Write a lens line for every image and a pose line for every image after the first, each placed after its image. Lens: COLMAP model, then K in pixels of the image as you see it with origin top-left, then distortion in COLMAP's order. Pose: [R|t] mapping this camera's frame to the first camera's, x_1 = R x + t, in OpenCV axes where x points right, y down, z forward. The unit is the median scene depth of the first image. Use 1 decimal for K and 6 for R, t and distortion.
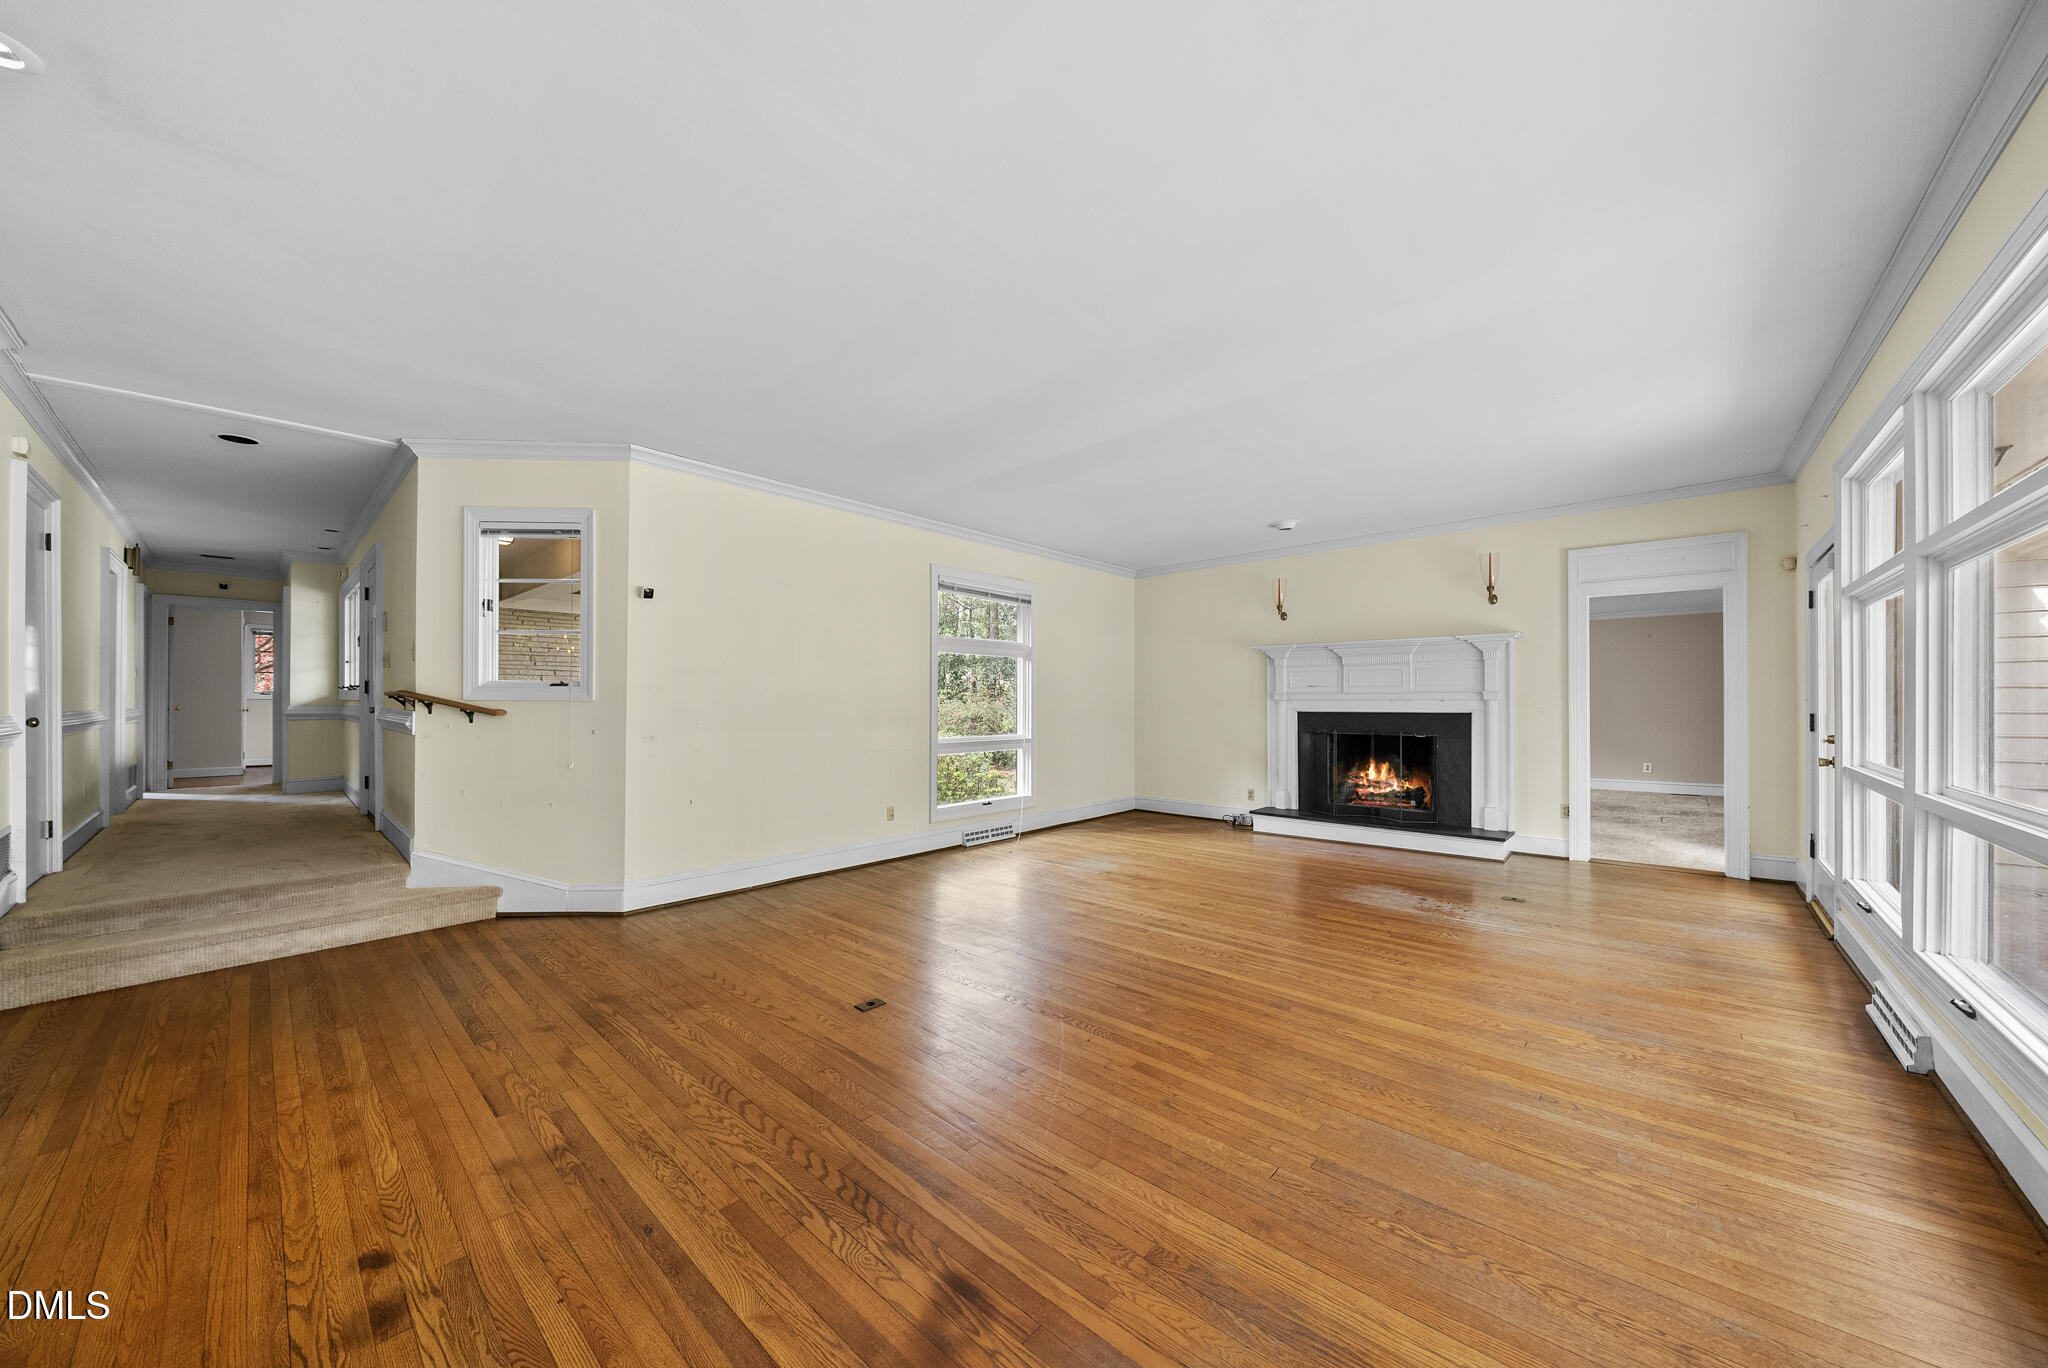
lens RADIAL K [[714.2, 0, 1024.6], [0, 714.2, 690.2], [0, 0, 1]] dist [-0.005888, -0.000068]
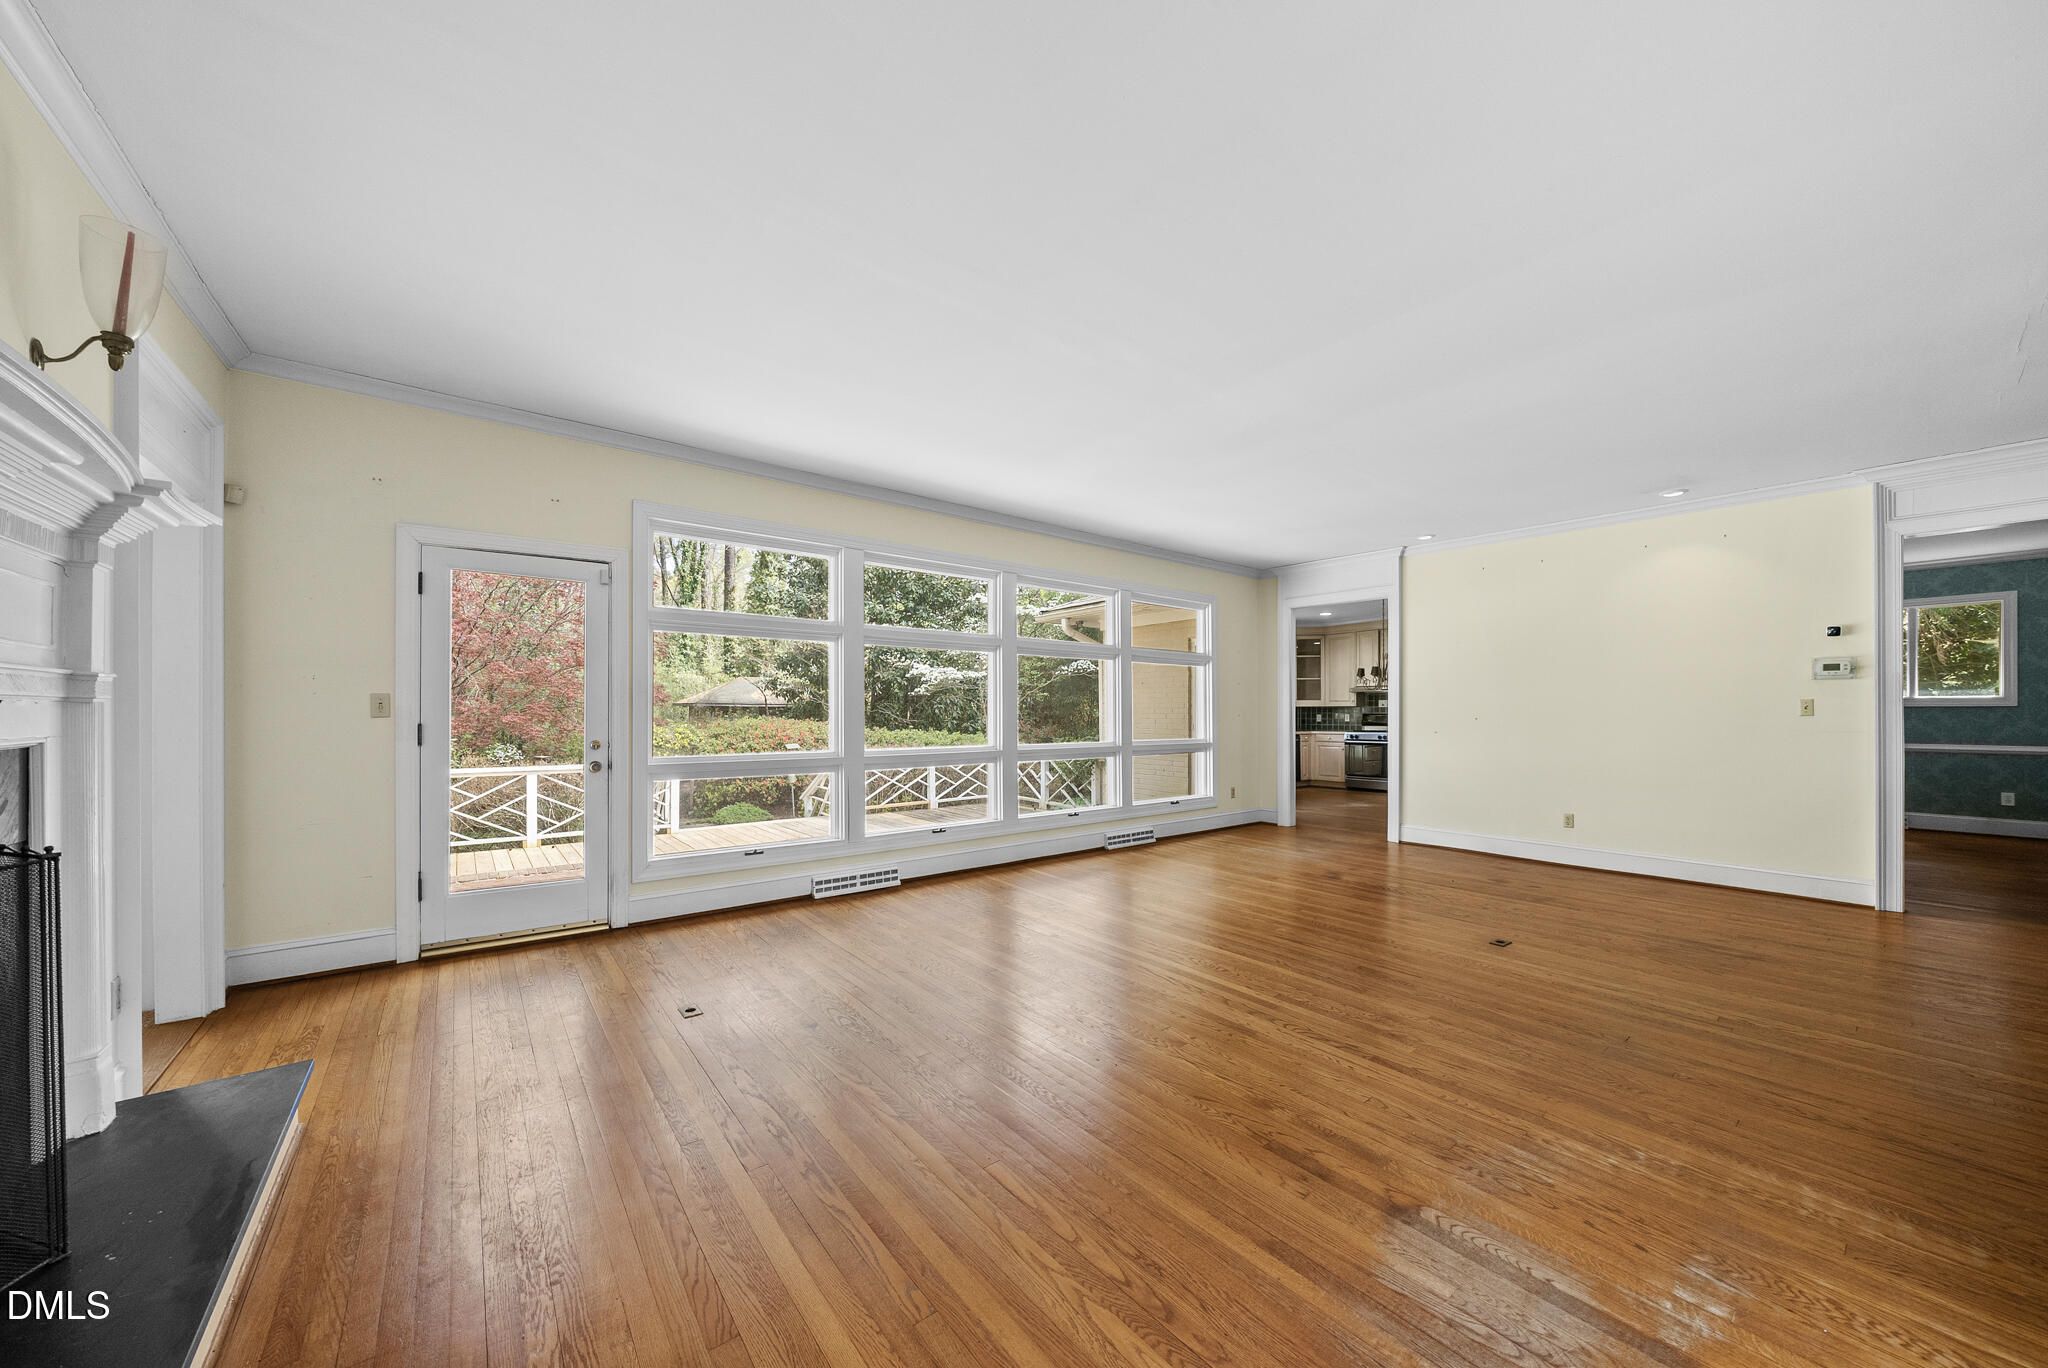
lens RADIAL K [[714.2, 0, 1024.0], [0, 714.2, 705.3], [0, 0, 1]] dist [-0.005888, -0.000068]
pose [[-0.985312, 0.000996, 0.170761, 0.294673], [-0.001360, 0.999905, -0.013684, 0.022100], [-0.170758, -0.013715, -0.985218, 1.727224]]
